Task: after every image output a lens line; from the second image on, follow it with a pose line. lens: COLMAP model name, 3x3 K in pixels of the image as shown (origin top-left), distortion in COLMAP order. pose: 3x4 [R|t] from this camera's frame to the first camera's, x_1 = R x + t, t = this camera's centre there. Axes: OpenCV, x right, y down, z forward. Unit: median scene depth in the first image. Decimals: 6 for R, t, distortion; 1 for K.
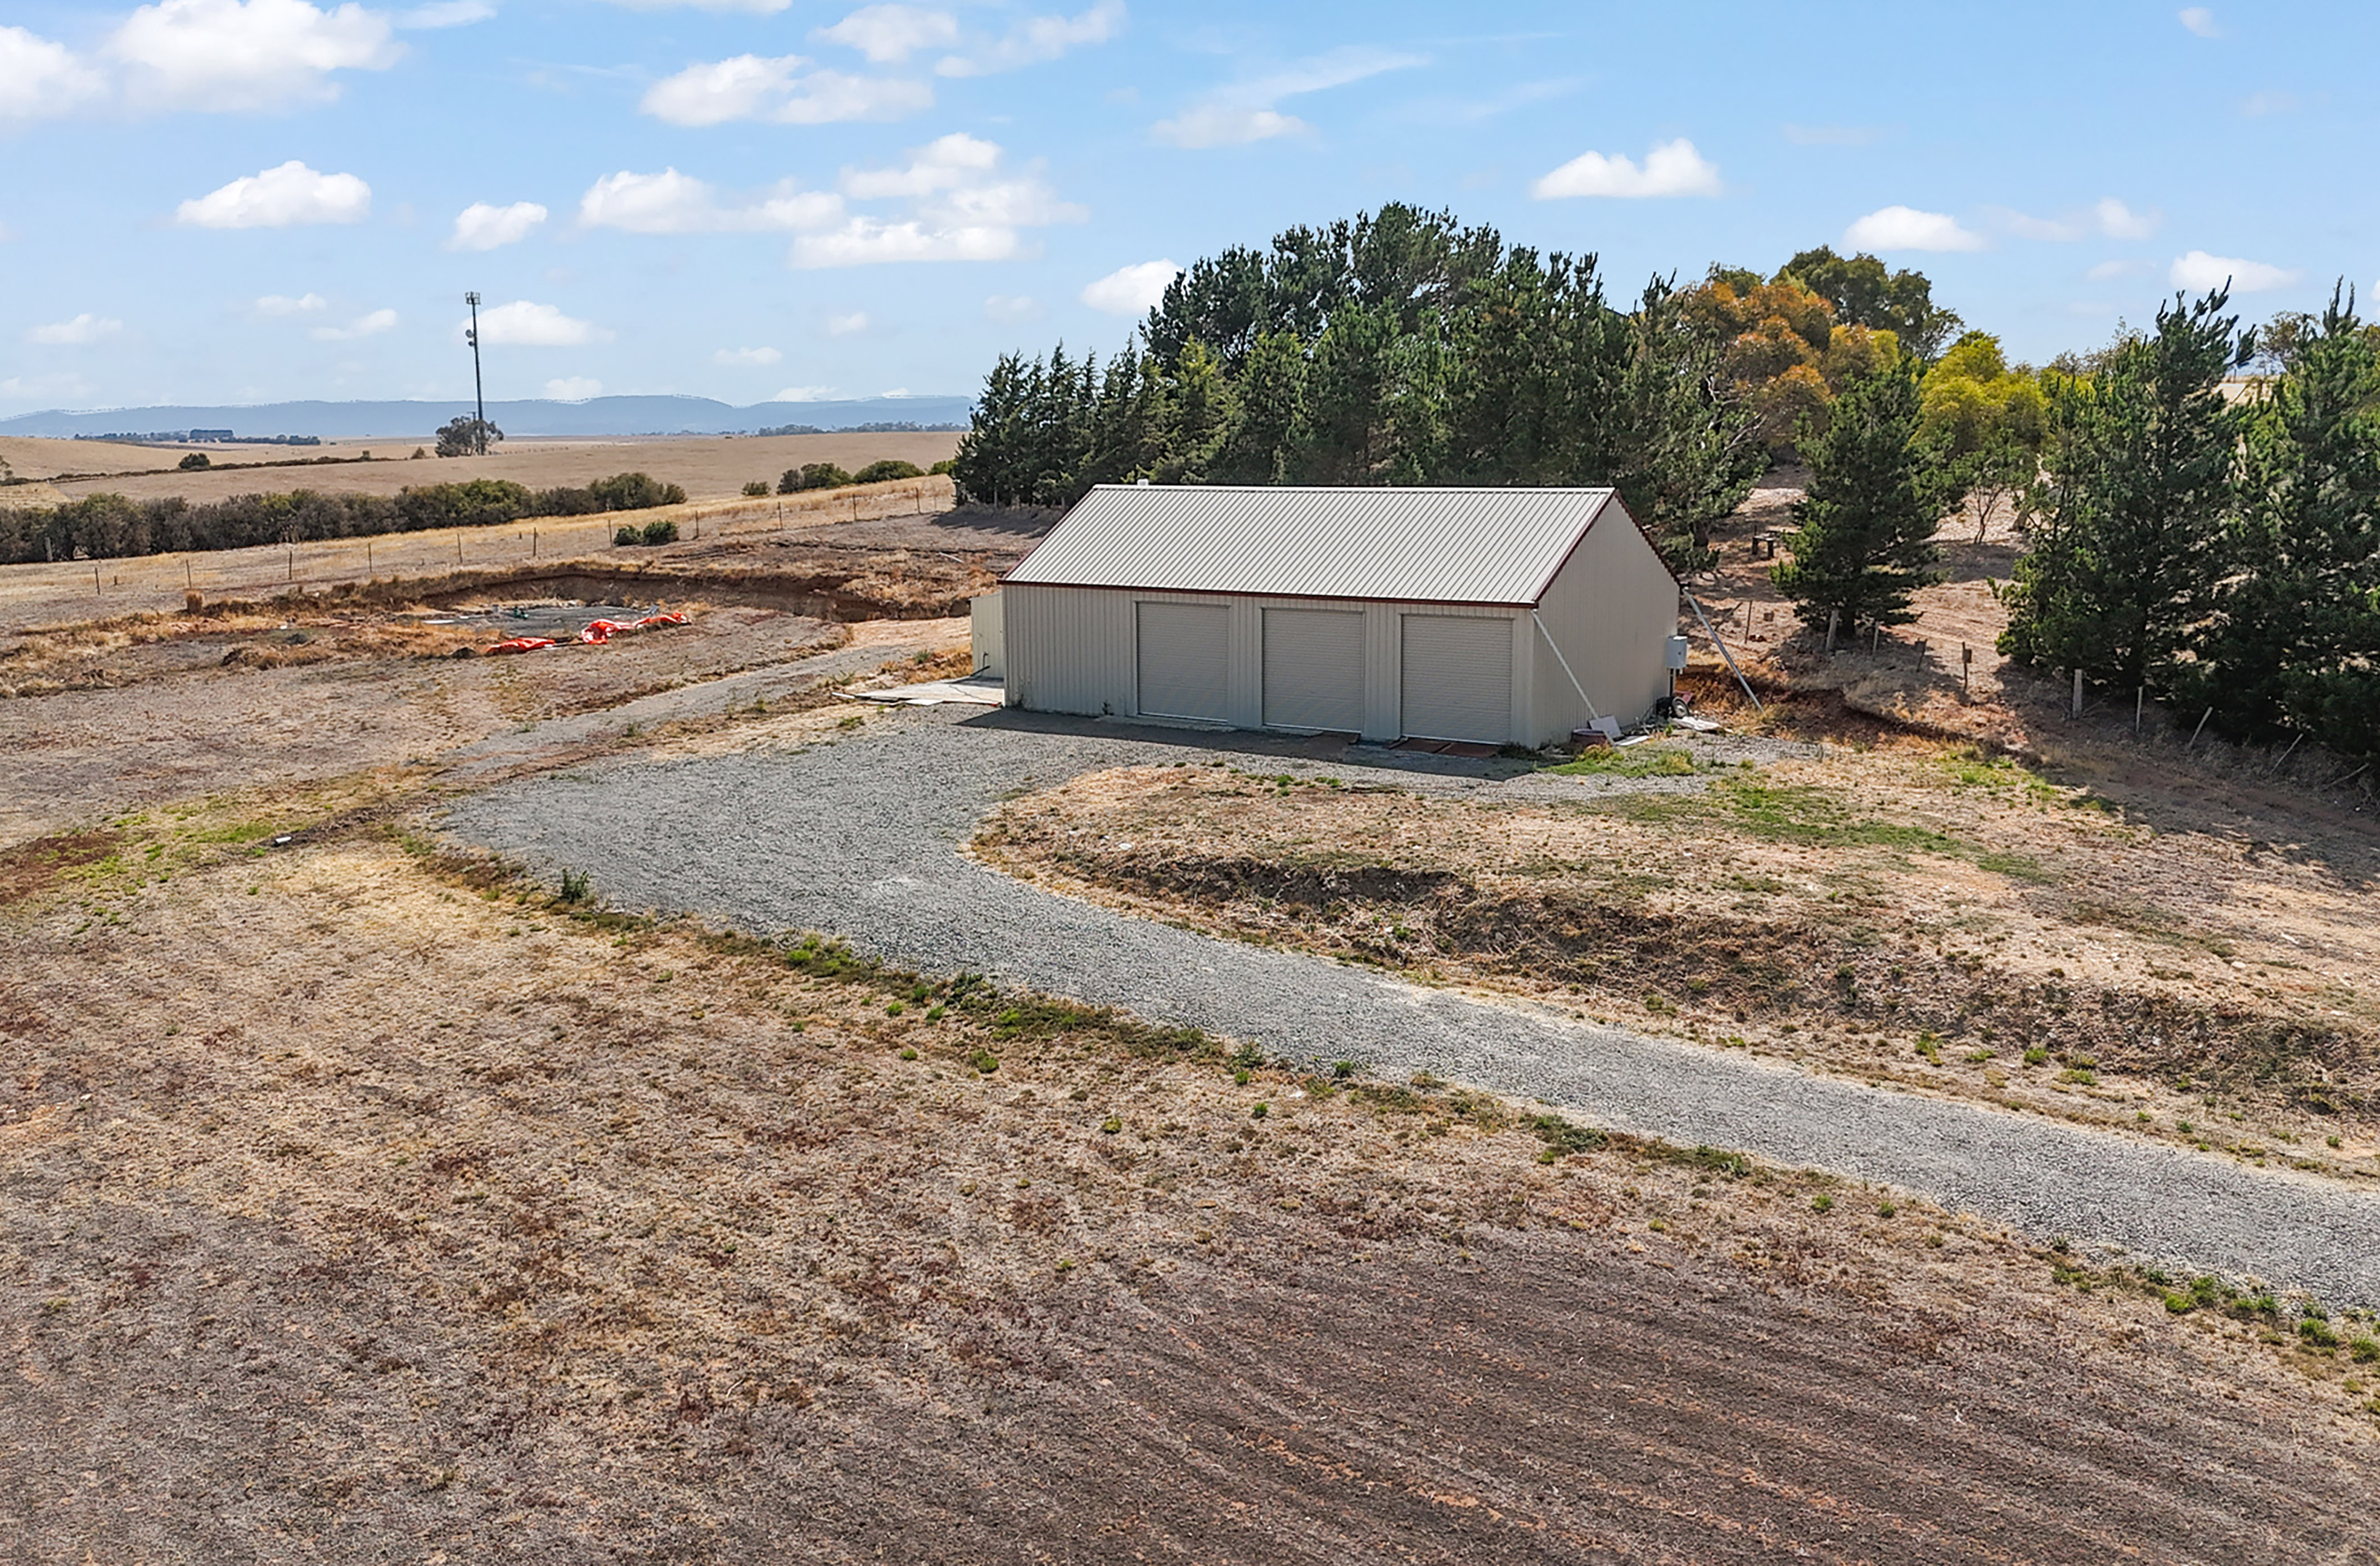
lens RADIAL K [[2013.9, 0, 1157.0], [0, 2013.9, 774.7], [0, 0, 1]] dist [0.119642, -0.186086]
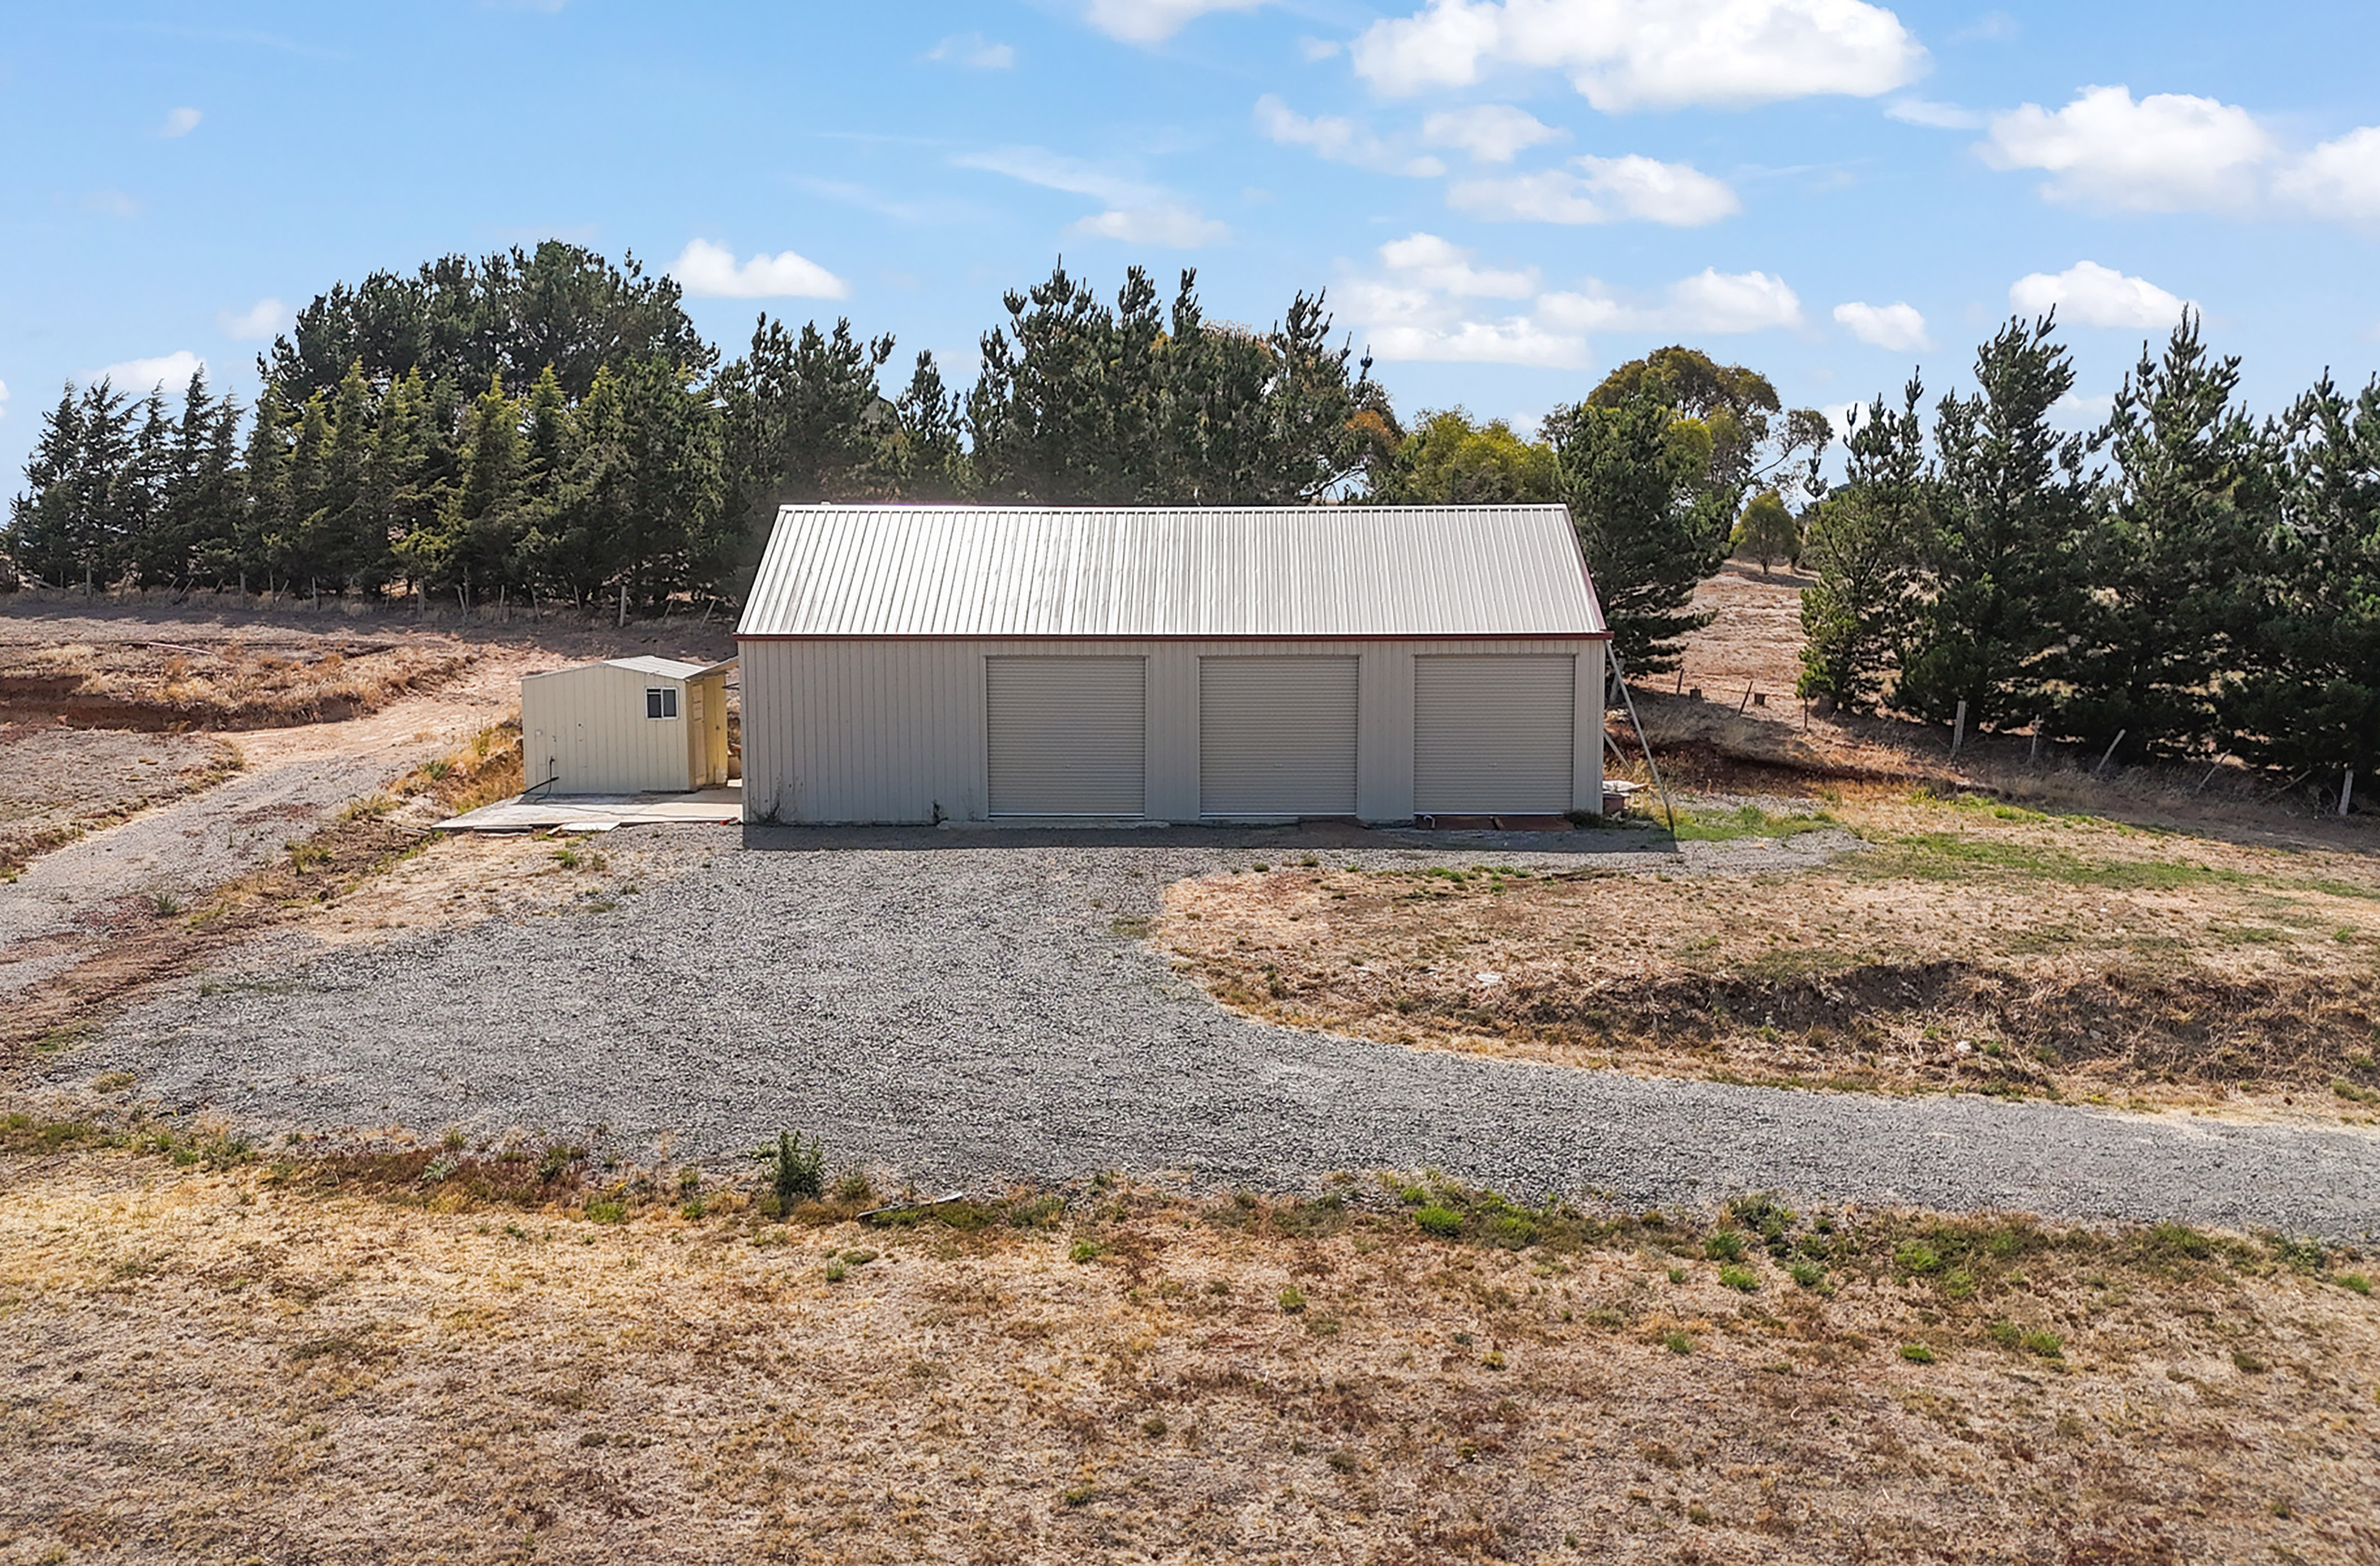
lens RADIAL K [[2033.0, 0, 1118.6], [0, 2033.0, 783.1], [0, 0, 1]] dist [0.041082, -0.004944]
pose [[0.823044, -0.051891, 0.565602, -0.417690], [0.088249, 0.995407, -0.037095, -0.012308], [-0.561079, 0.080444, 0.823844, 0.430594]]
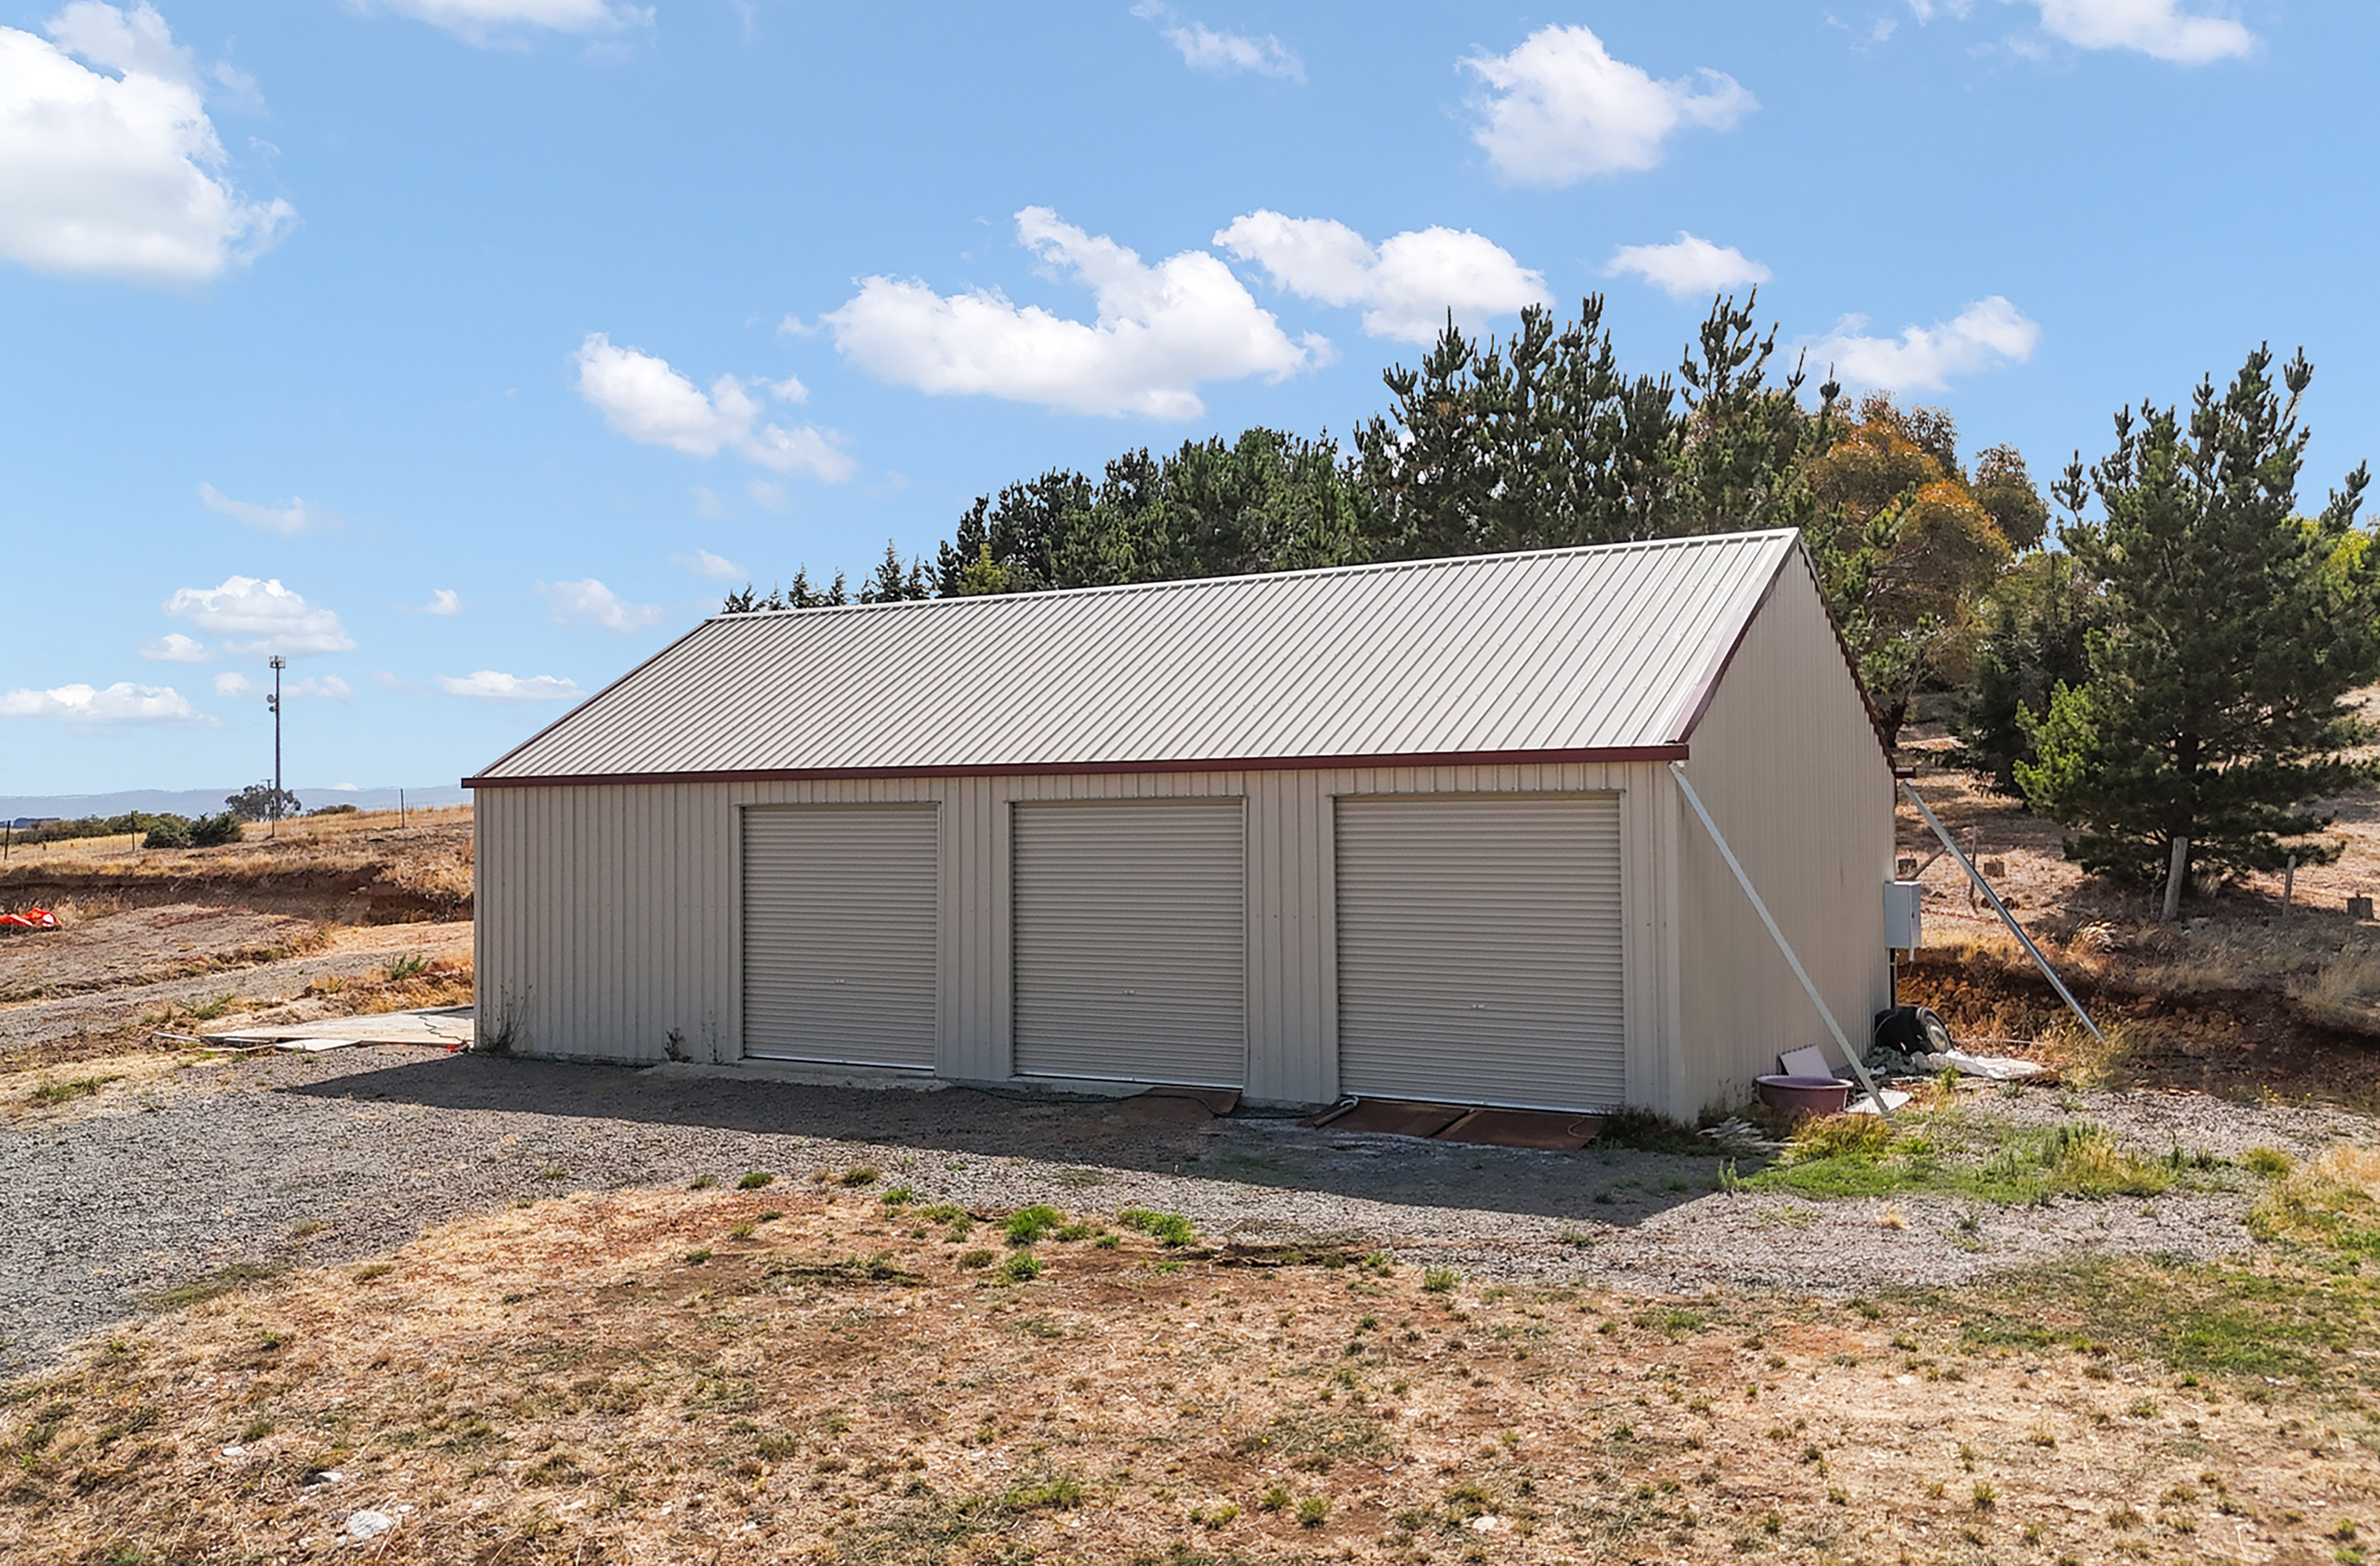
lens RADIAL K [[2000.0, 0, 1191.8], [0, 2000.0, 740.9], [0, 0, 1]] dist [0.116094, -0.181895]
pose [[0.996340, 0.002274, 0.085448, 0.057134], [0.015176, 0.979060, -0.203007, -0.007361], [-0.084120, 0.203561, 0.975442, 0.602224]]
